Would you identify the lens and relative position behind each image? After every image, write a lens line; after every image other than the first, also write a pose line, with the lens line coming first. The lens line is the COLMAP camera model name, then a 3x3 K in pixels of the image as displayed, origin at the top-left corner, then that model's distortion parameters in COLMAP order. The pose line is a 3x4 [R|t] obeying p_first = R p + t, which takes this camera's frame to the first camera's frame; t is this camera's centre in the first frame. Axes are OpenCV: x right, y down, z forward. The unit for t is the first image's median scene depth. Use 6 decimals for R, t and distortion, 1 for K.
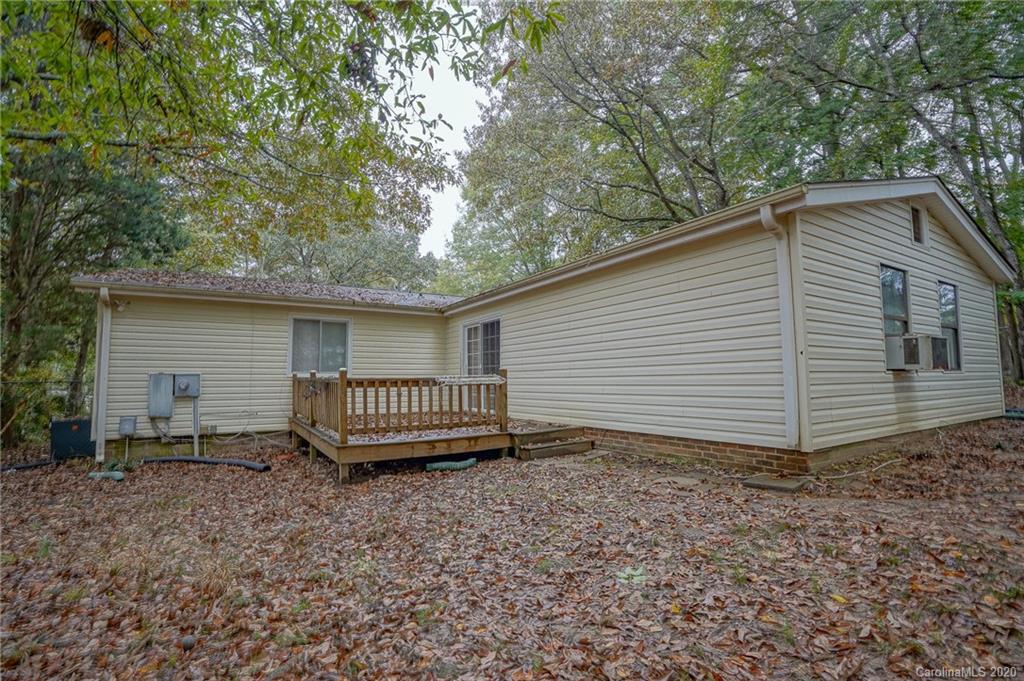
lens RADIAL K [[475.0, 0, 508.2], [0, 475.0, 348.5], [0, 0, 1]] dist [-0.059883, 0.024524]
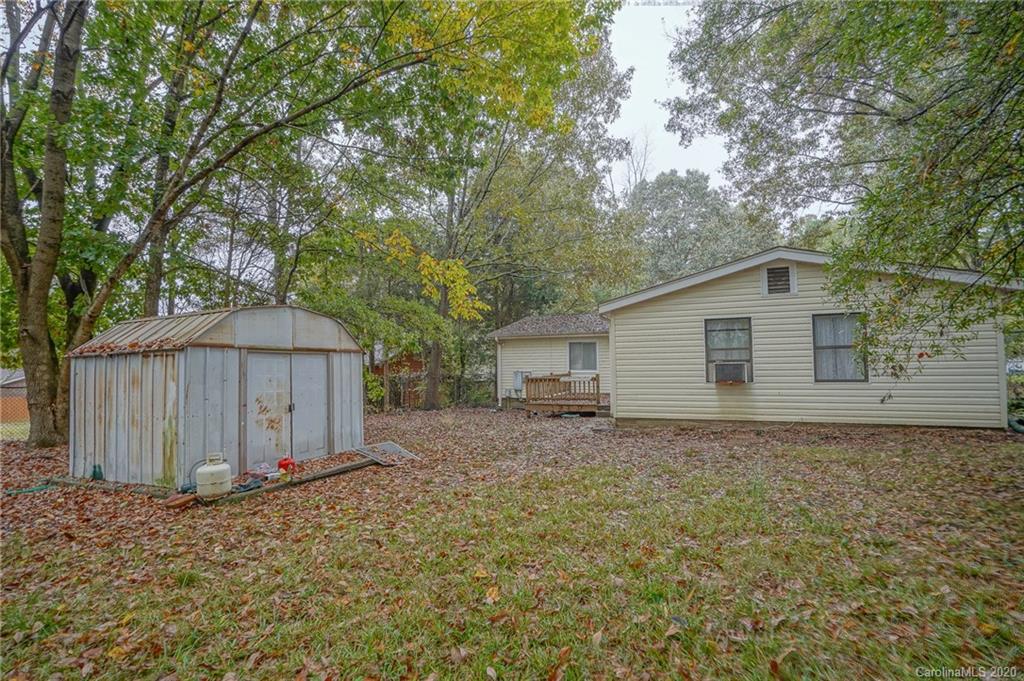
lens RADIAL K [[475.0, 0, 508.2], [0, 475.0, 348.5], [0, 0, 1]] dist [-0.059883, 0.024524]
pose [[0.584858, -0.023164, -0.810805, 1.227402], [0.066526, 0.997594, 0.019487, -0.115391], [0.808403, -0.065336, 0.584992, -0.448867]]
